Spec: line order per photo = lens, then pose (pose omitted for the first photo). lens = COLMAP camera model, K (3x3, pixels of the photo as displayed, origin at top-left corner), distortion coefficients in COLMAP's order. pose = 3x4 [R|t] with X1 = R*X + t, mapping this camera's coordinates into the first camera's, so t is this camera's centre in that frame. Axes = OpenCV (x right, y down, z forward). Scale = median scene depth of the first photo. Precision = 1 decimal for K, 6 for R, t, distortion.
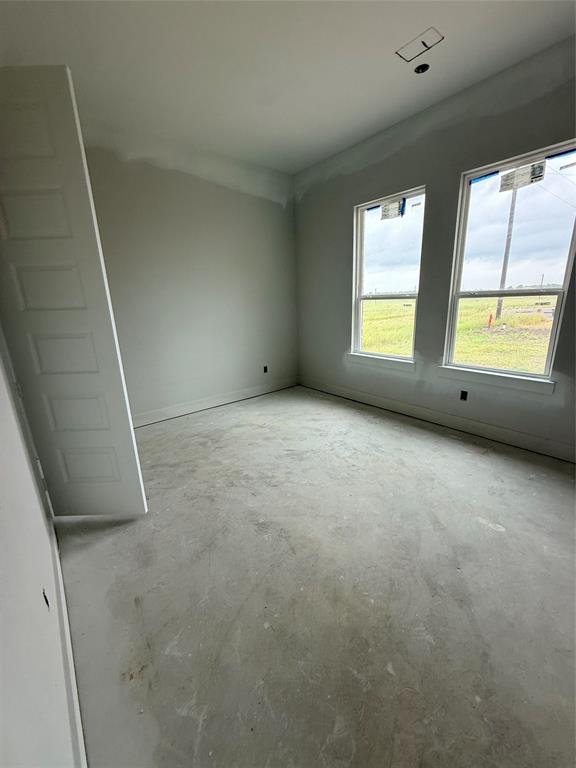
lens RADIAL K [[306.2, 0, 287.0], [0, 306.2, 382.0], [0, 0, 1]] dist [-0.000351, -0.000019]
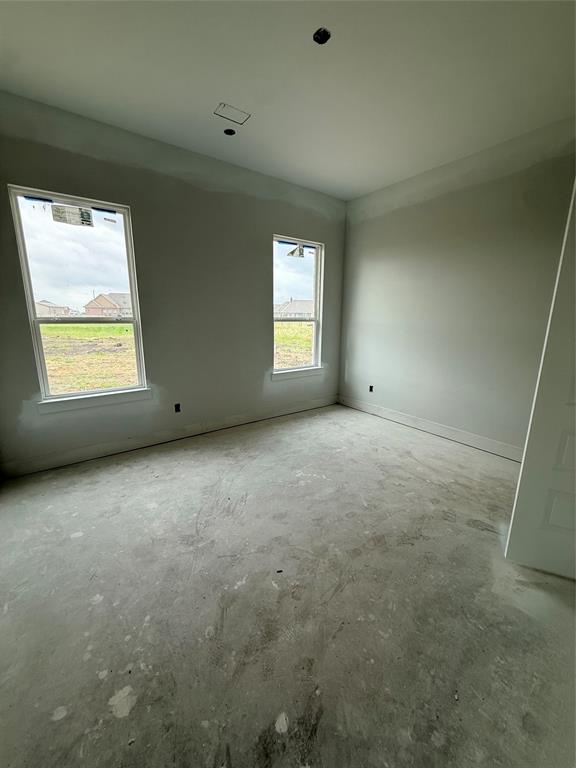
lens RADIAL K [[281.8, 0, 286.7], [0, 281.8, 372.6], [0, 0, 1]] dist [-0.000627, -0.000025]
pose [[0.102149, -0.156880, 0.982321, -0.230564], [0.258038, 0.957865, 0.126141, -0.065335], [-0.960720, 0.240591, 0.138326, 0.268597]]
